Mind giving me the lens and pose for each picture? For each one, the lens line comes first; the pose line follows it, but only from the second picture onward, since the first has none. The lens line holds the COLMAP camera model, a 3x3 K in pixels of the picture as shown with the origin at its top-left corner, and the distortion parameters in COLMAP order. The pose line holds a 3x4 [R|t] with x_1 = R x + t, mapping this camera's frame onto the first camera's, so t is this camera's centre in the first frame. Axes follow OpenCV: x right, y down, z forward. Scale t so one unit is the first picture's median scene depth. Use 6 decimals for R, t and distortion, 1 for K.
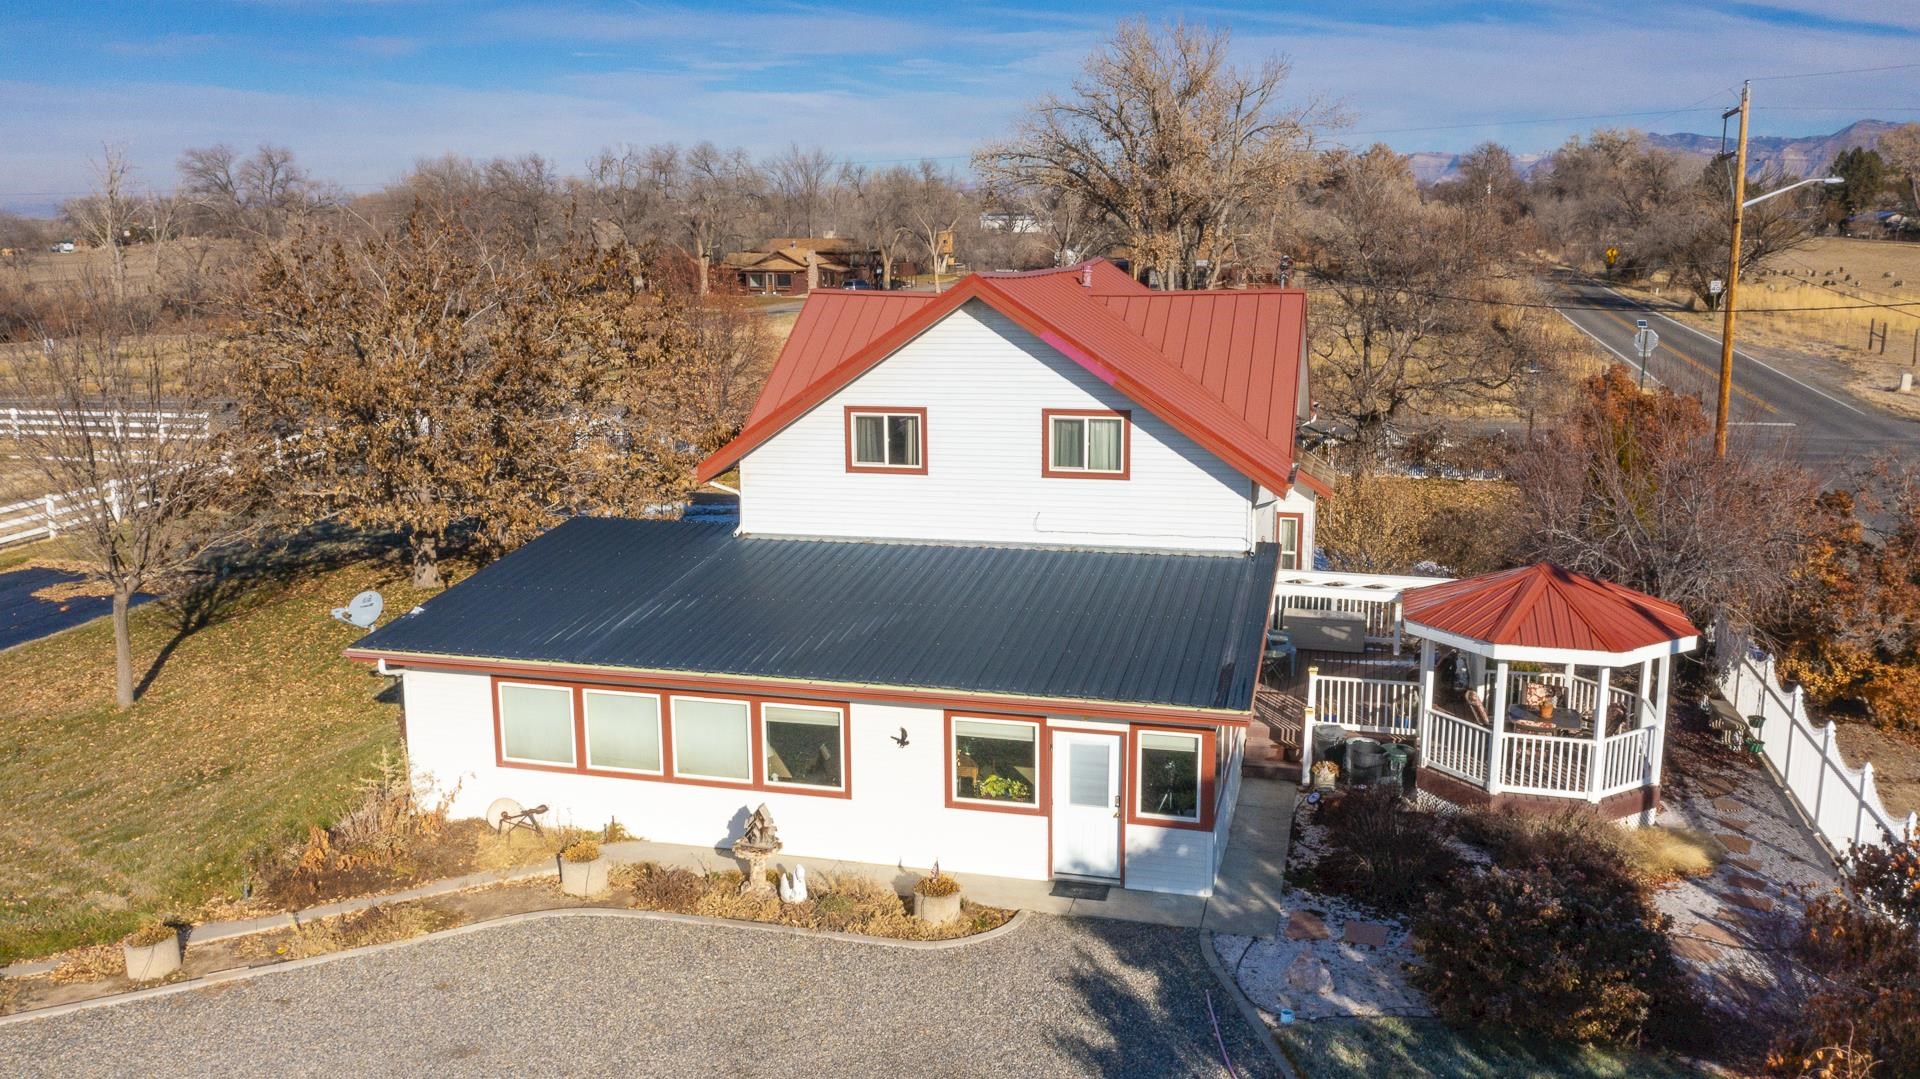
lens RADIAL K [[1535.0, 0, 960.0], [0, 1535.0, 539.5], [0, 0, 1]] dist [-0.004038, 0.003574]
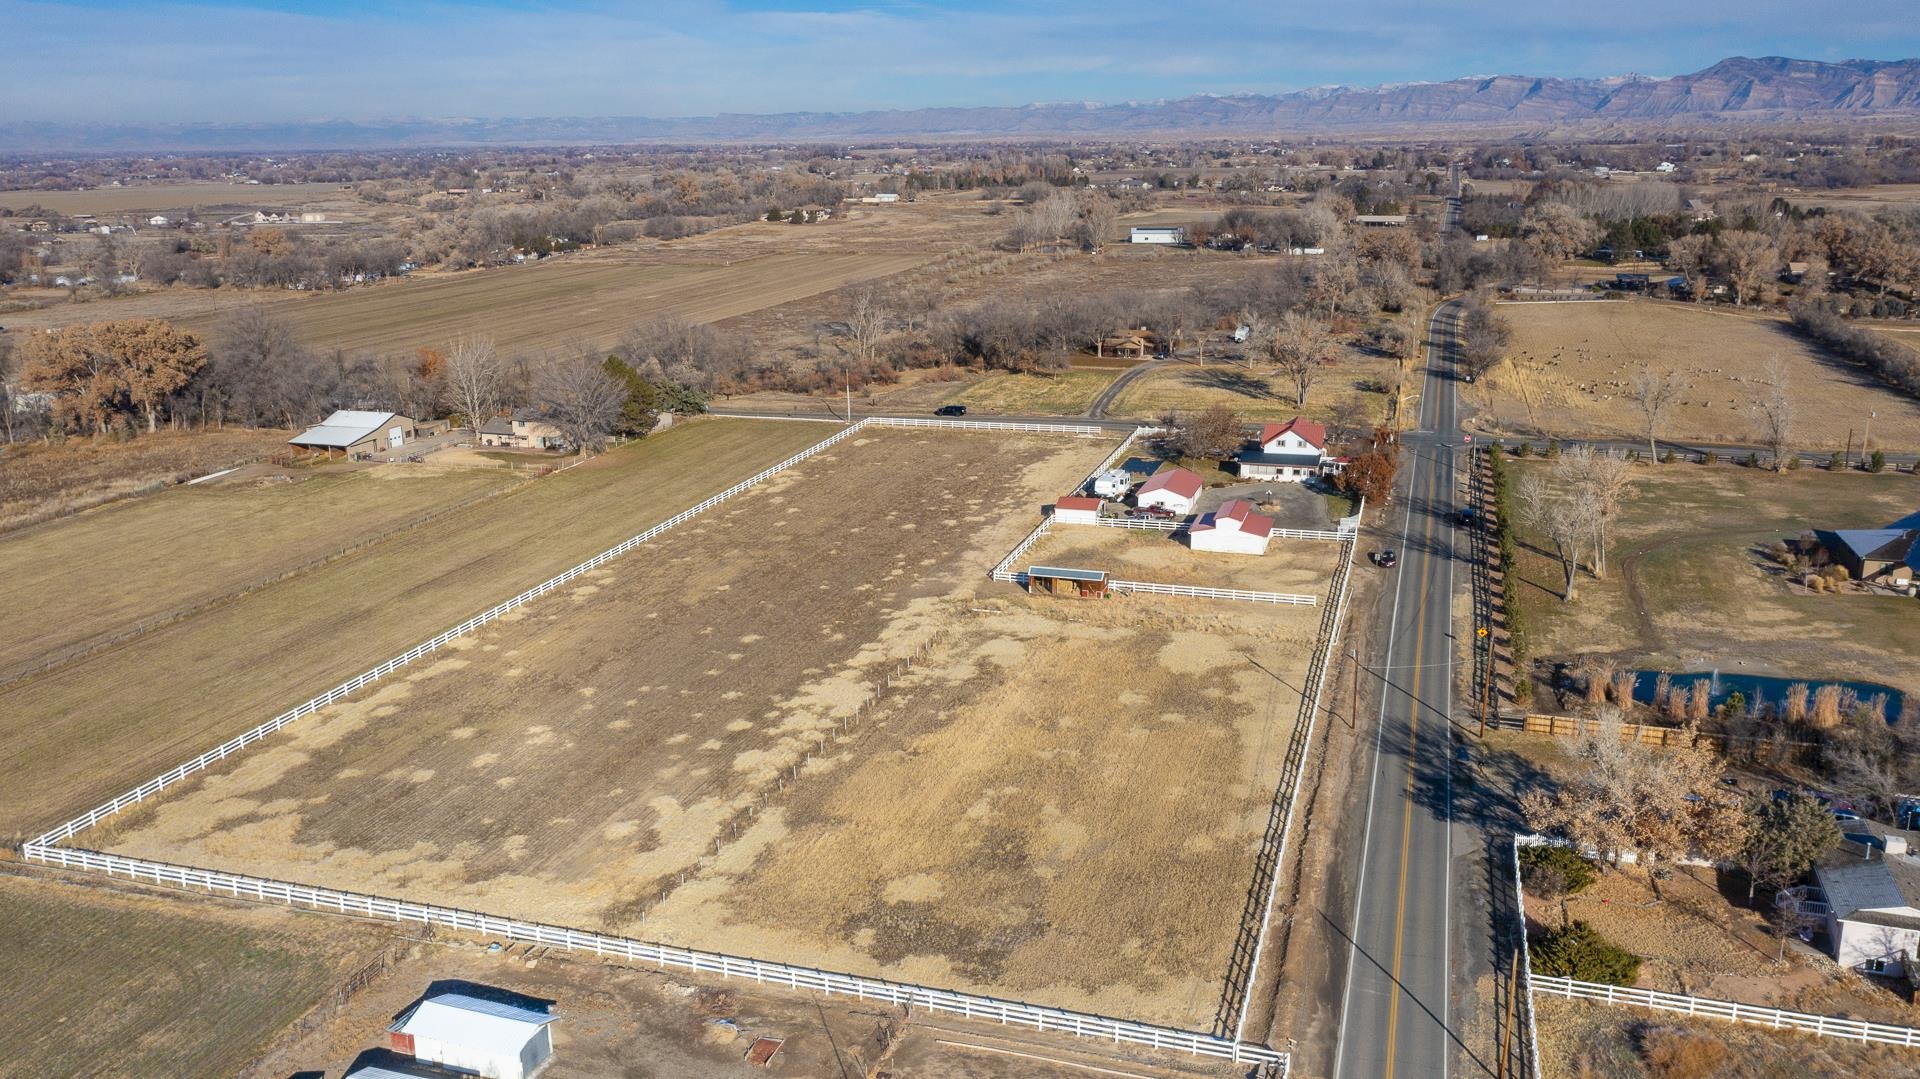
lens RADIAL K [[1535.0, 0, 960.0], [0, 1535.0, 539.5], [0, 0, 1]] dist [-0.004038, 0.003574]
pose [[0.999010, 0.011360, -0.043001, -1.741605], [-0.009201, 0.998704, 0.050059, 0.080615], [0.043513, -0.049614, 0.997820, -9.302915]]
